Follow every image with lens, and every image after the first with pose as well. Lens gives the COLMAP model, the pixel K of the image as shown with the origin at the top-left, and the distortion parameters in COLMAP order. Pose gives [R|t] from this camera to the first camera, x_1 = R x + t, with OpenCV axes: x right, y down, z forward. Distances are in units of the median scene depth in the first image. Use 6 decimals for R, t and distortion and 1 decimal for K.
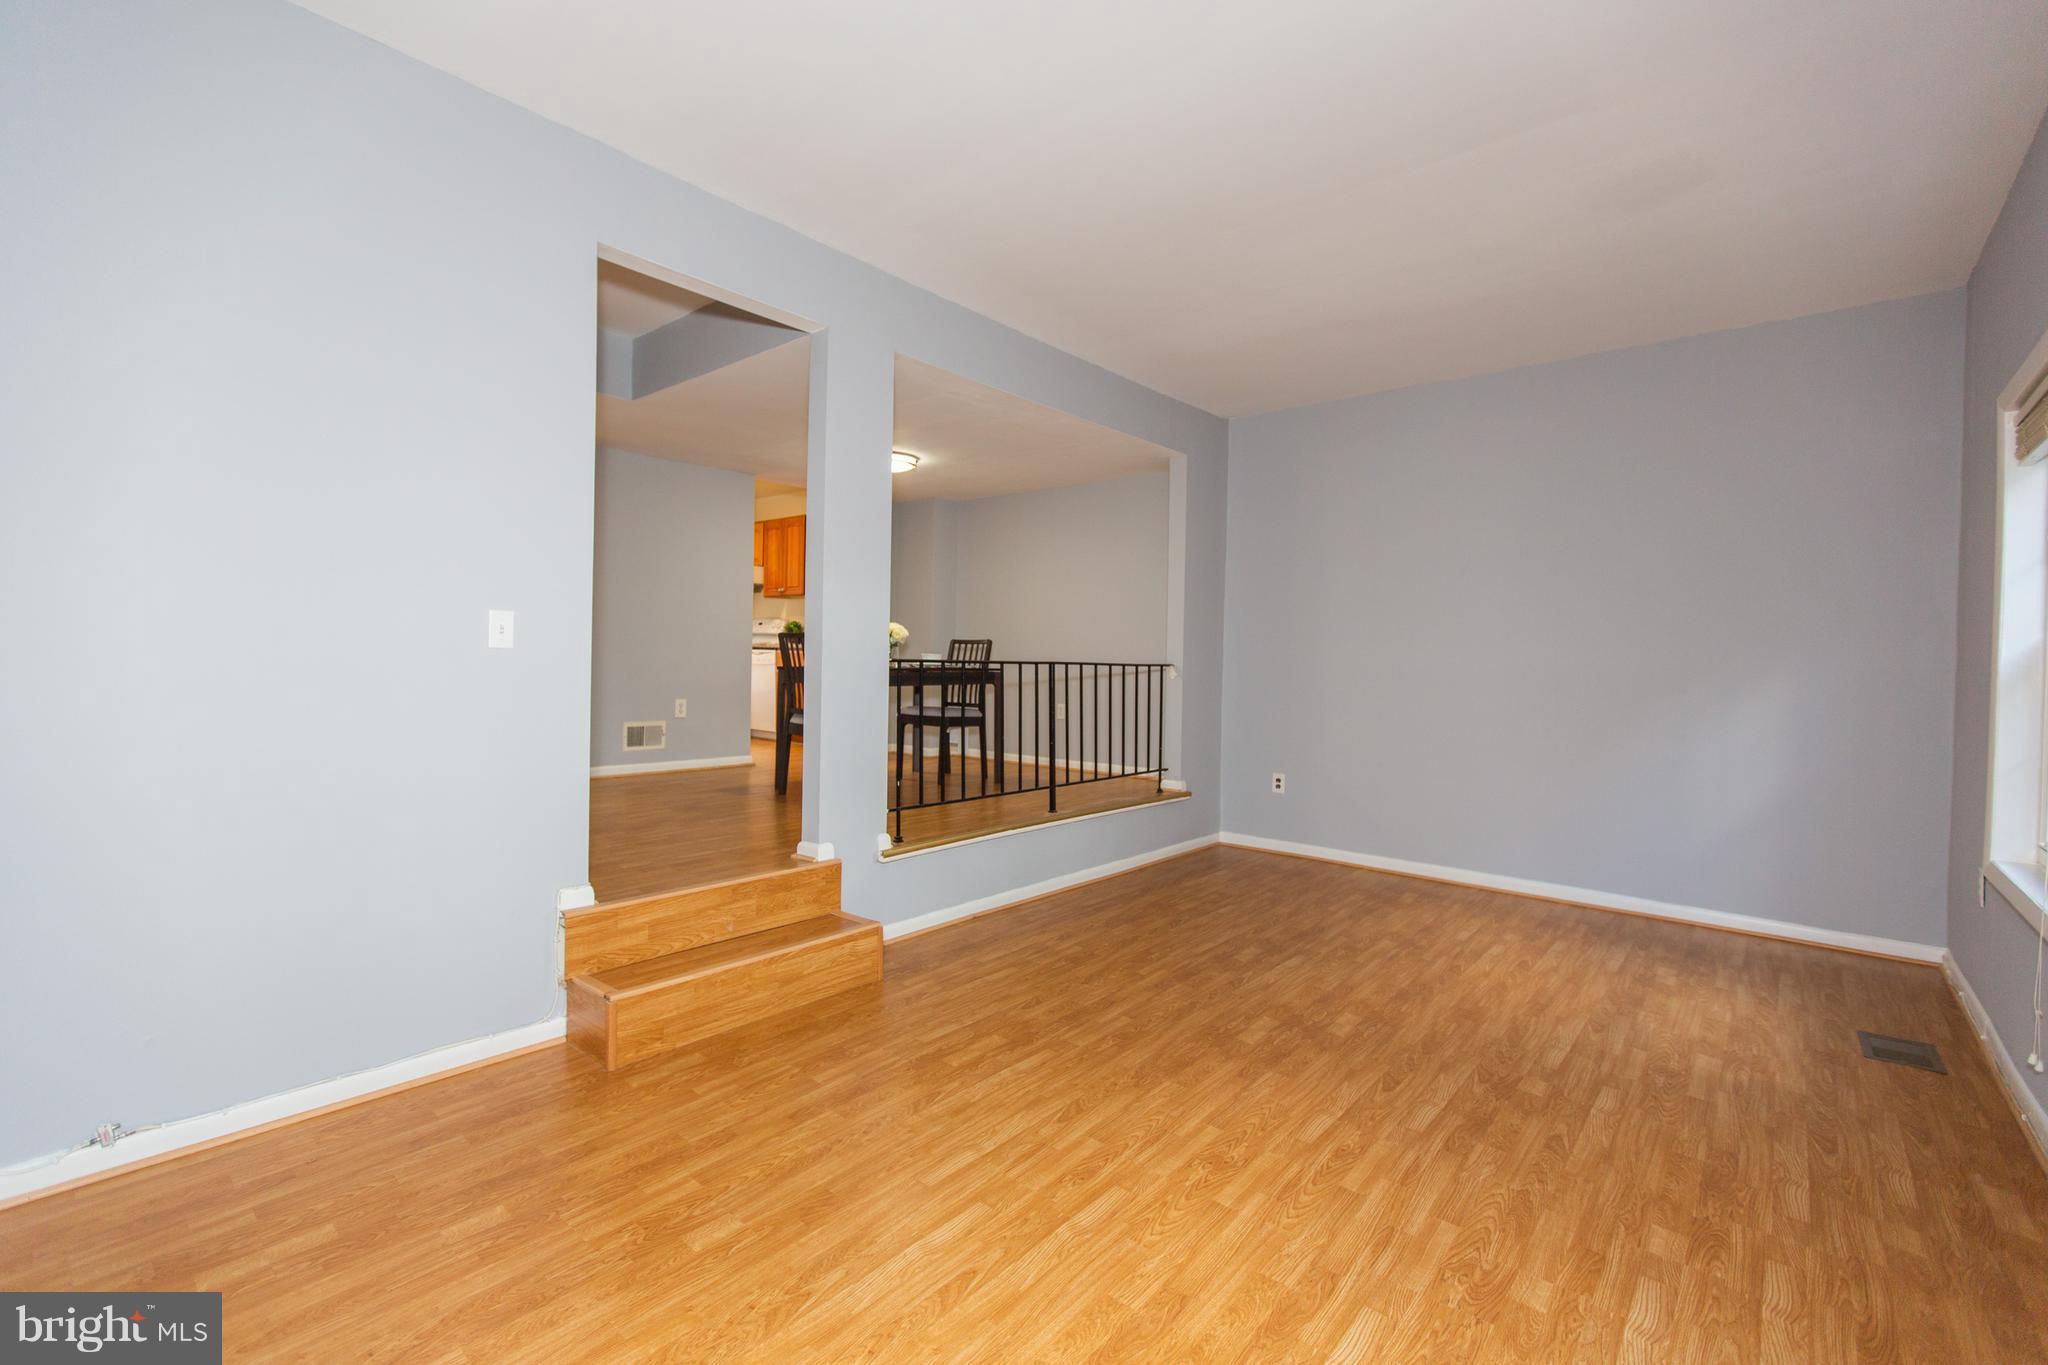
lens RADIAL K [[893.5, 0, 1019.1], [0, 893.5, 680.5], [0, 0, 1]] dist [0.002379, -0.002904]
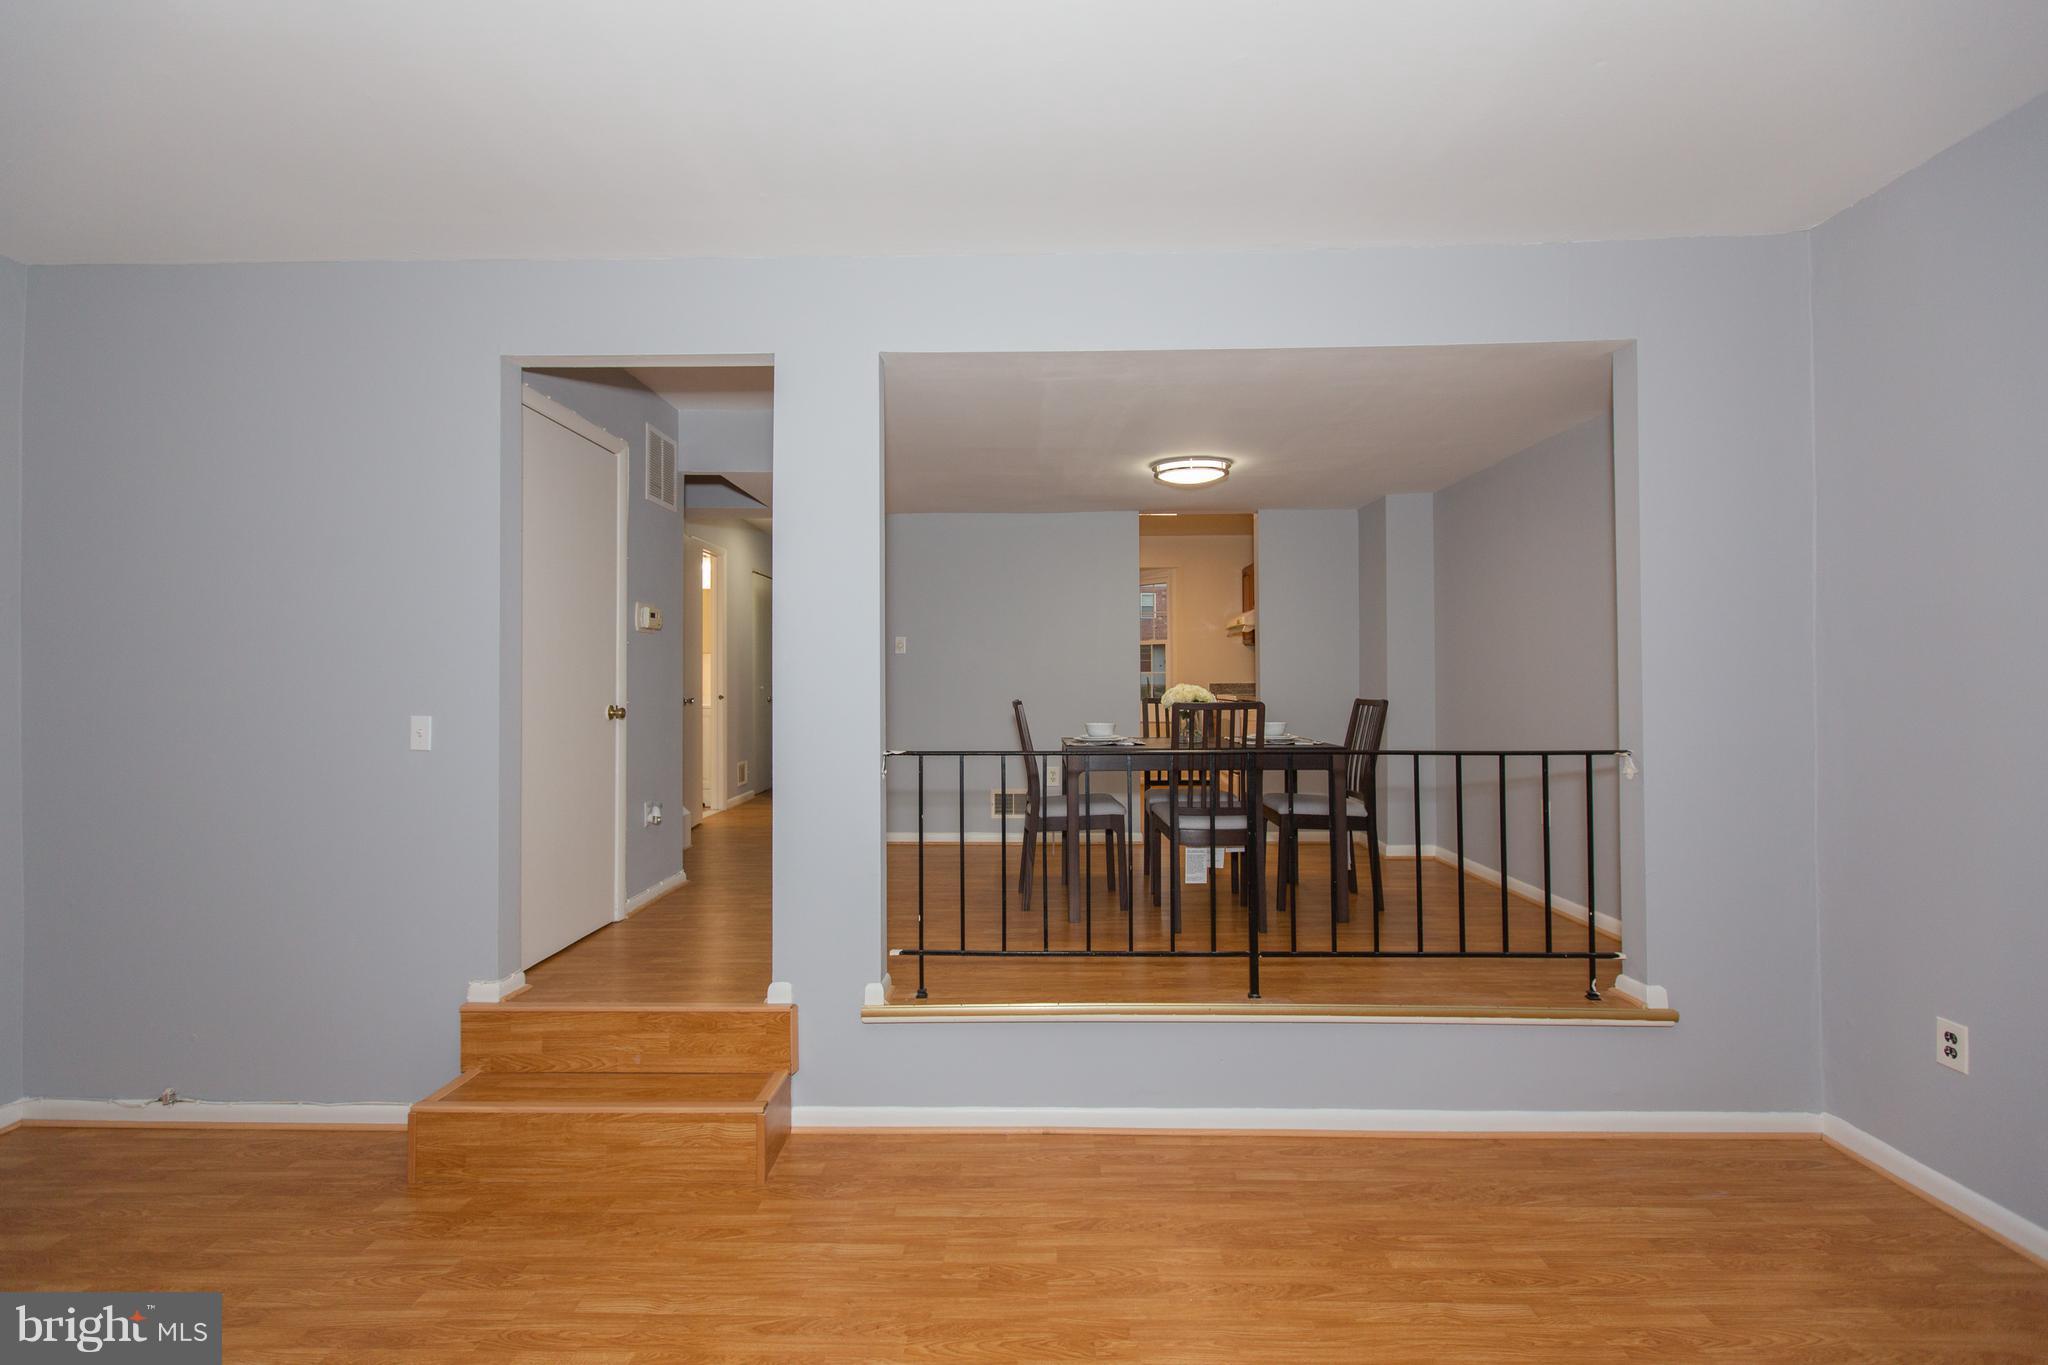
lens RADIAL K [[893.5, 0, 1022.8], [0, 893.5, 678.6], [0, 0, 1]] dist [0.002379, -0.002904]
pose [[0.635616, -0.029432, -0.771444, 0.672368], [-0.002326, 0.999195, -0.040037, -0.073804], [0.772002, 0.027243, 0.635036, 0.784338]]
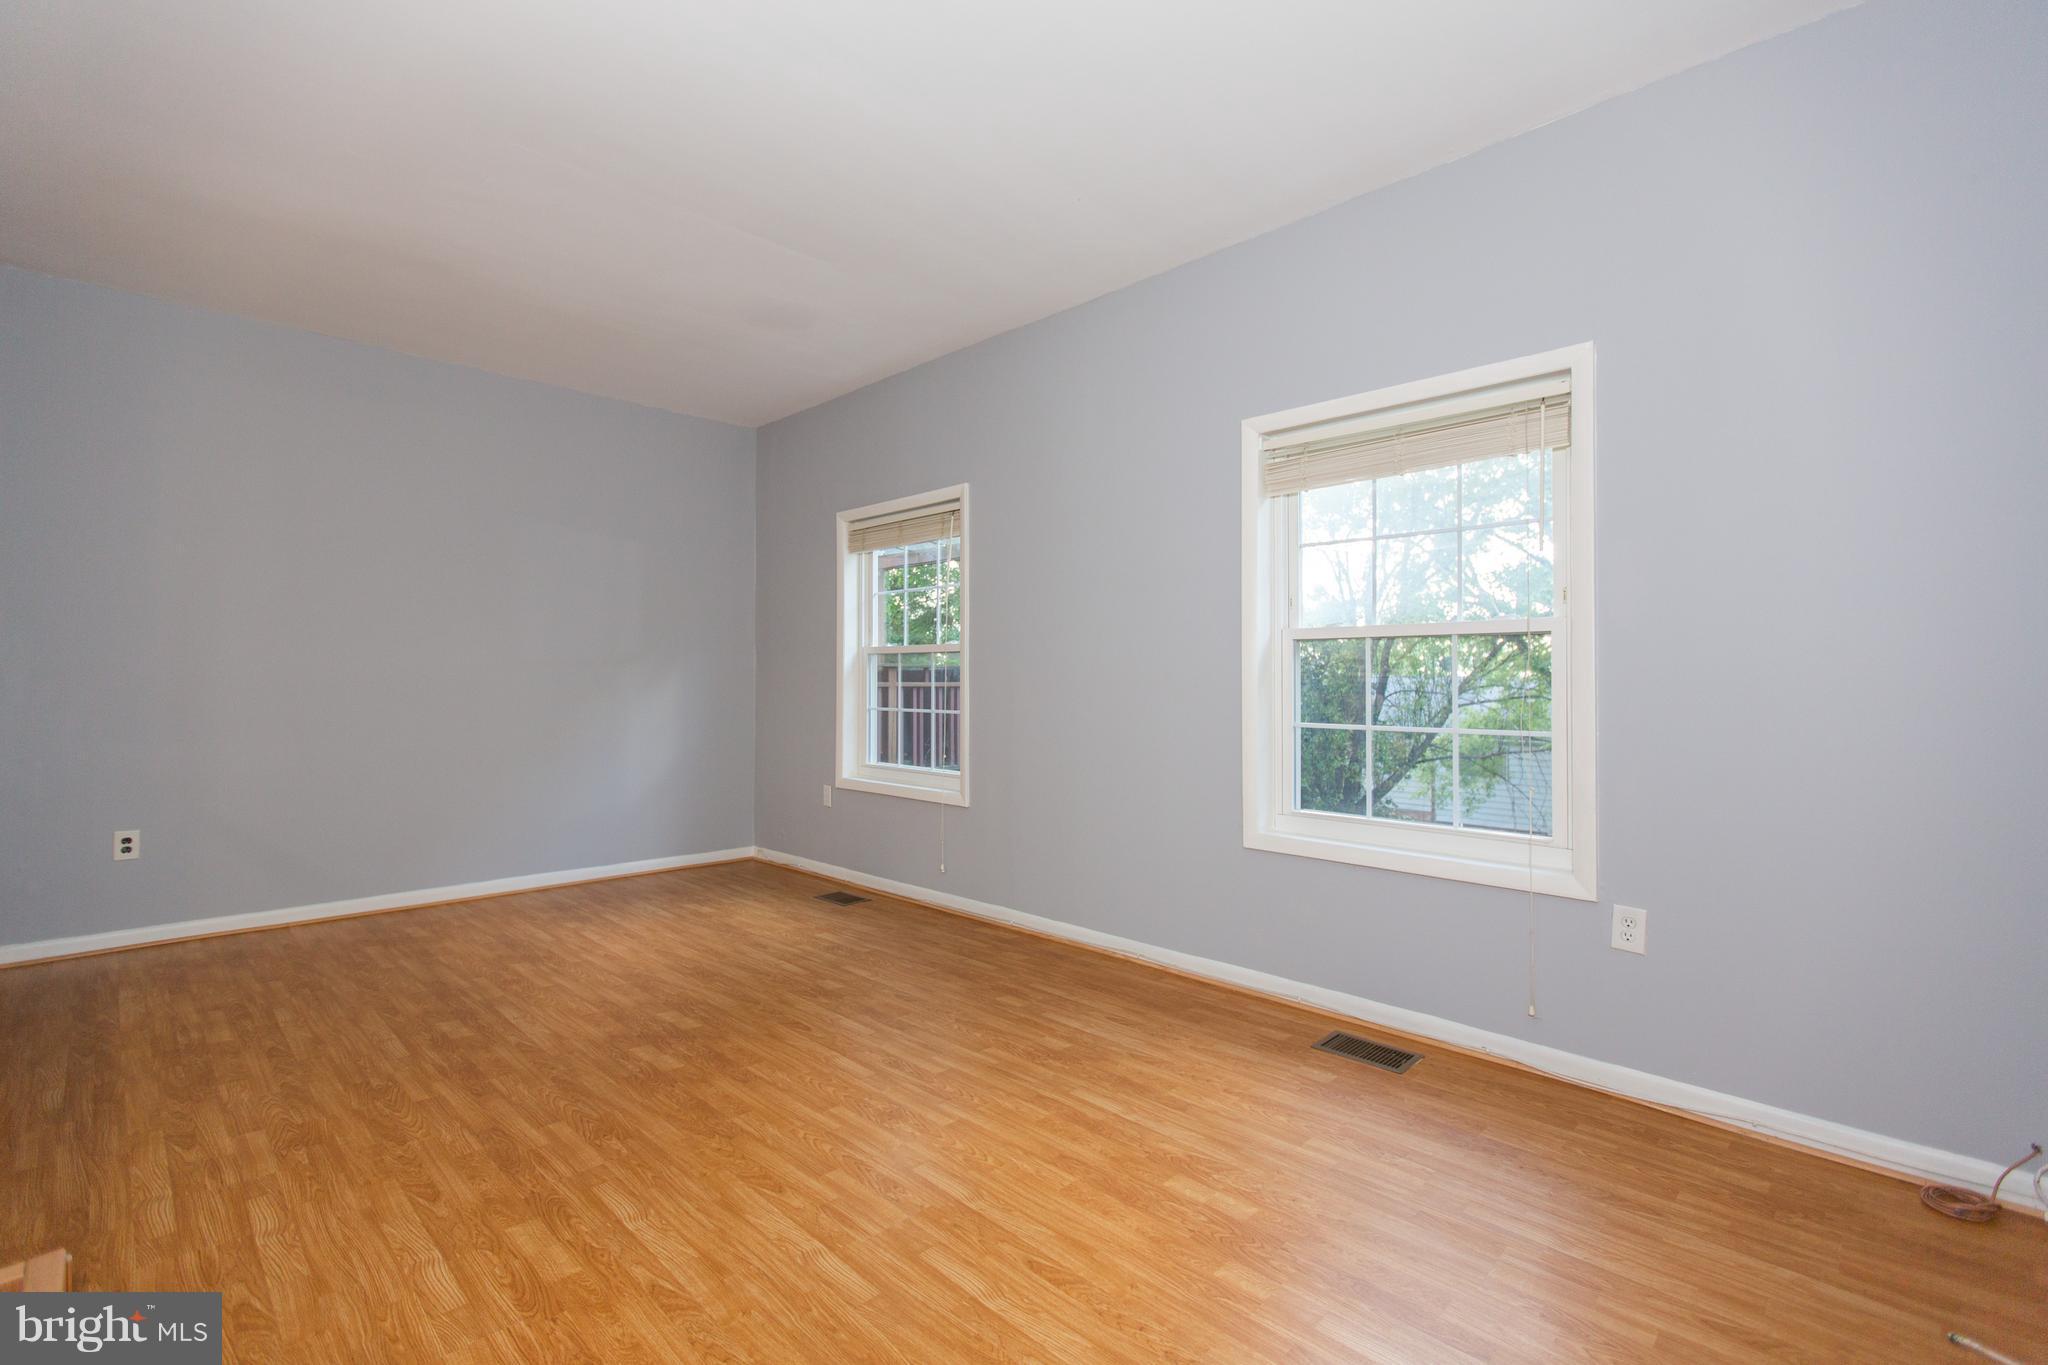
lens RADIAL K [[893.5, 0, 1014.6], [0, 893.5, 661.6], [0, 0, 1]] dist [0.002379, -0.002904]
pose [[0.069625, 0.002660, 0.997570, -0.649262], [0.023003, 0.999726, -0.004271, -0.006949], [-0.997308, 0.023245, 0.069545, 0.570969]]
